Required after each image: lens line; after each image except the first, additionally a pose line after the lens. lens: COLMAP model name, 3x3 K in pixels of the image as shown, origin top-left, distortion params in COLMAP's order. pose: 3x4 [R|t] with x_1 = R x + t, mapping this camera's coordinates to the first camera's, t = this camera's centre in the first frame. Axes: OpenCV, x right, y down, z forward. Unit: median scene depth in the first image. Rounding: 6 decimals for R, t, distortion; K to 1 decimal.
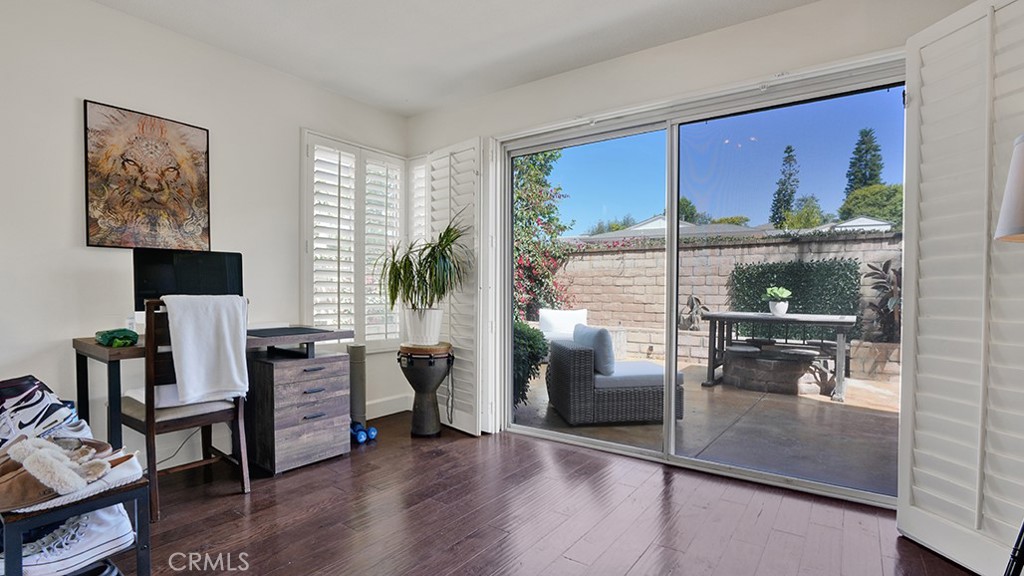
lens RADIAL K [[485.6, 0, 518.8], [0, 485.6, 292.2], [0, 0, 1]] dist [-0.038678, 0.012980]
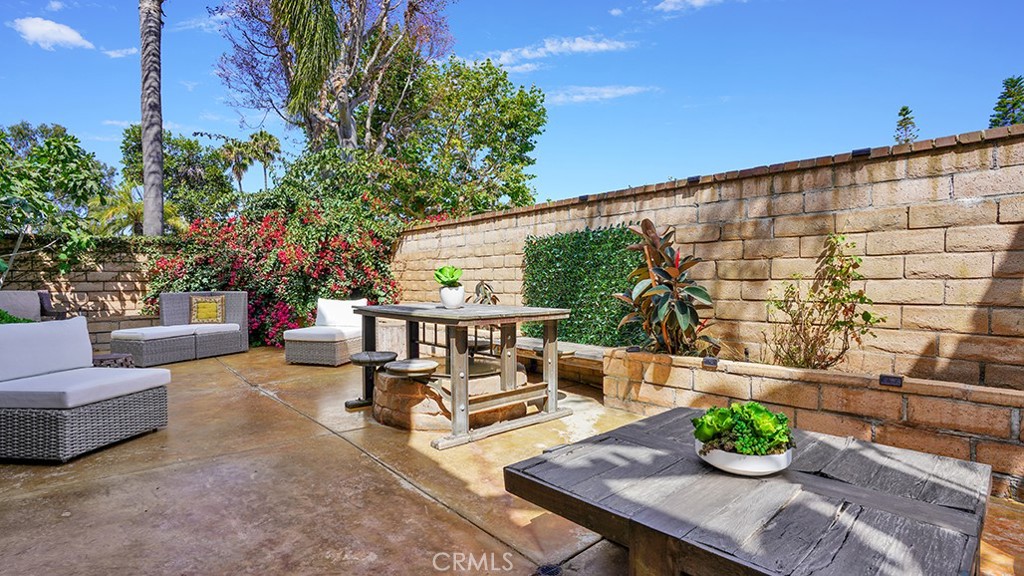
lens RADIAL K [[485.6, 0, 514.6], [0, 485.6, 290.8], [0, 0, 1]] dist [-0.038678, 0.012980]
pose [[0.977969, -0.003618, -0.208719, 0.596621], [0.007177, 0.999841, 0.016296, 0.010850], [0.208627, -0.017435, 0.977840, 0.277329]]
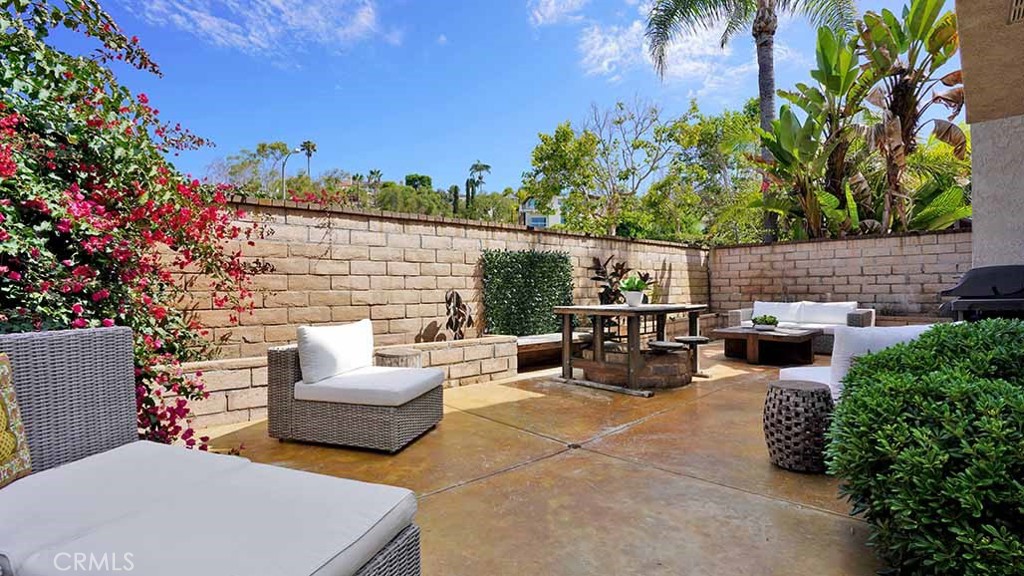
lens RADIAL K [[485.6, 0, 517.2], [0, 485.6, 283.5], [0, 0, 1]] dist [-0.038678, 0.012980]
pose [[0.185522, 0.005448, 0.982625, -0.342210], [0.019438, 0.999769, -0.009213, 0.006694], [-0.982448, 0.020810, 0.185373, 0.812046]]
